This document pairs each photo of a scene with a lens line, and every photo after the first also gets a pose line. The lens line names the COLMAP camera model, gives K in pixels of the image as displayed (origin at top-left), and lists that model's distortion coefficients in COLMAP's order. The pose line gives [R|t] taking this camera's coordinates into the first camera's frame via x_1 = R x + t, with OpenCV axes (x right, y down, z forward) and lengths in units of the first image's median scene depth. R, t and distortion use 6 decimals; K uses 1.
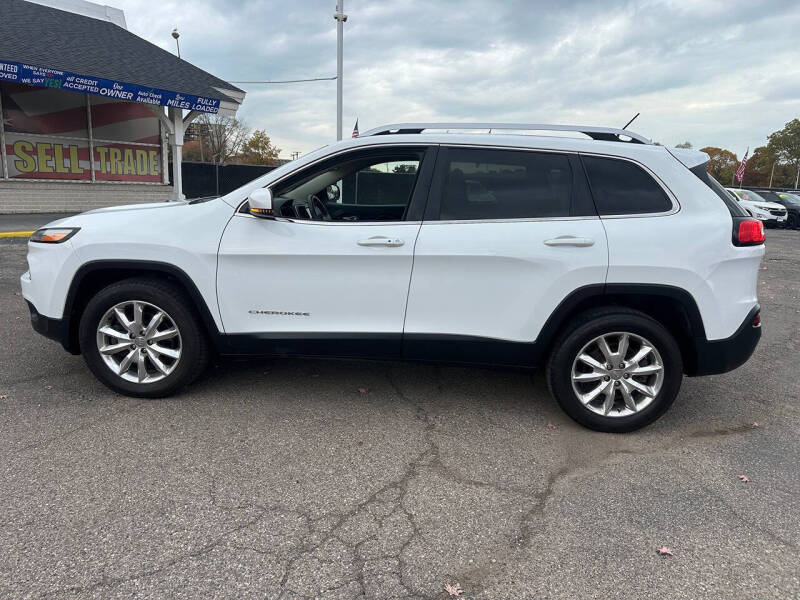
lens RADIAL K [[562.2, 0, 401.0], [0, 562.2, 299.8], [0, 0, 1]] dist [0.045009, -0.054637]
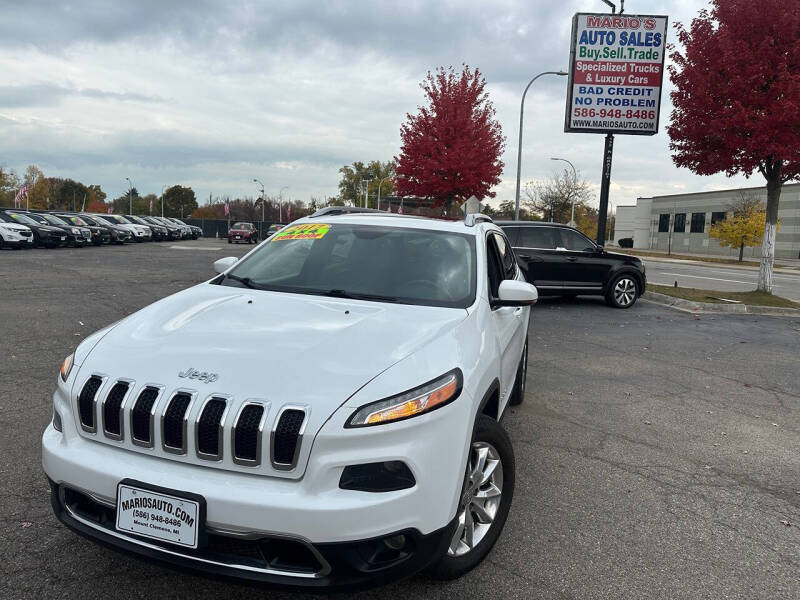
lens RADIAL K [[562.2, 0, 401.0], [0, 562.2, 299.8], [0, 0, 1]] dist [0.045009, -0.054637]
pose [[0.231315, -0.151160, 0.961064, -0.446169], [0.167304, 0.979320, 0.113764, -0.108492], [-0.958385, 0.134475, 0.251821, 0.320634]]
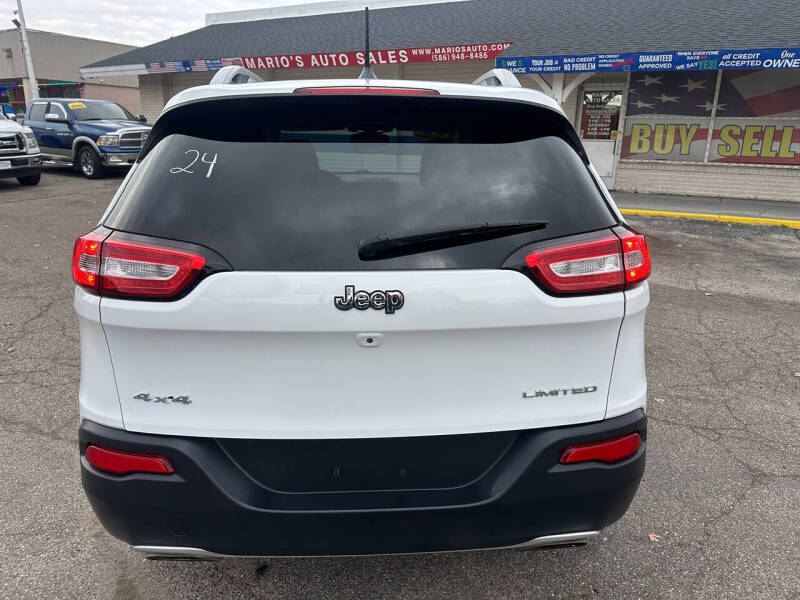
lens RADIAL K [[578.0, 0, 392.1], [0, 578.0, 297.7], [0, 0, 1]] dist [0.042757, -0.037072]
pose [[0.082810, 0.228059, -0.970119, 0.434325], [-0.220229, 0.953583, 0.205373, -0.086178], [0.971927, 0.196642, 0.129191, 0.427045]]
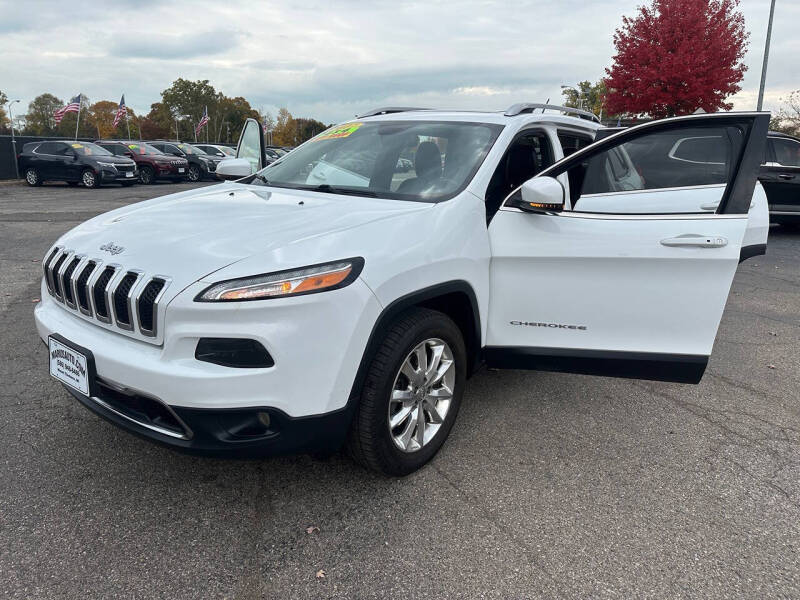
lens RADIAL K [[571.5, 0, 400.8], [0, 571.5, 289.9], [0, 0, 1]] dist [0.068426, -0.088125]
pose [[0.570971, -0.220895, 0.790694, -0.386294], [0.177725, 0.973541, 0.143639, -0.064230], [-0.801502, 0.058512, 0.595122, 0.208785]]
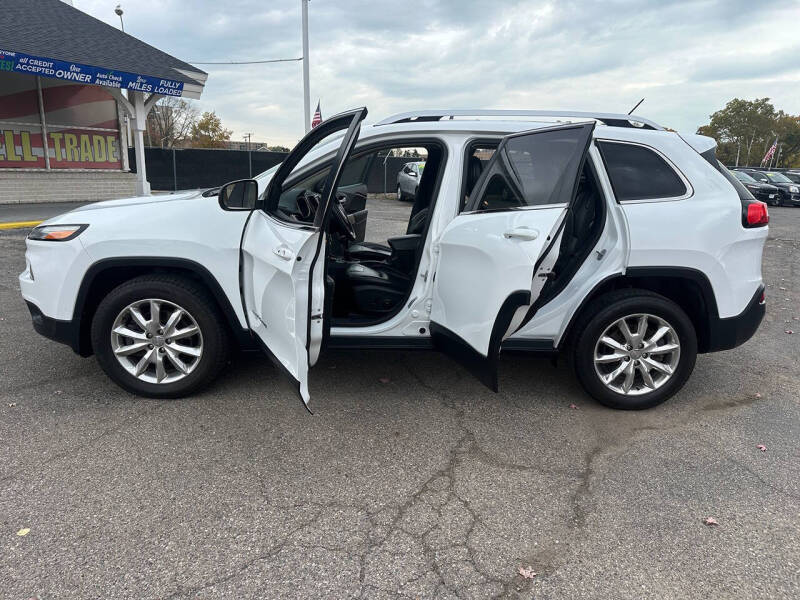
lens RADIAL K [[561.7, 0, 409.7], [0, 561.7, 301.5], [0, 0, 1]] dist [0.038467, -0.044097]
pose [[0.995817, -0.033675, 0.084943, -0.041912], [0.030790, 0.998911, 0.035057, -0.005158], [-0.086031, -0.032295, 0.995769, 0.002290]]
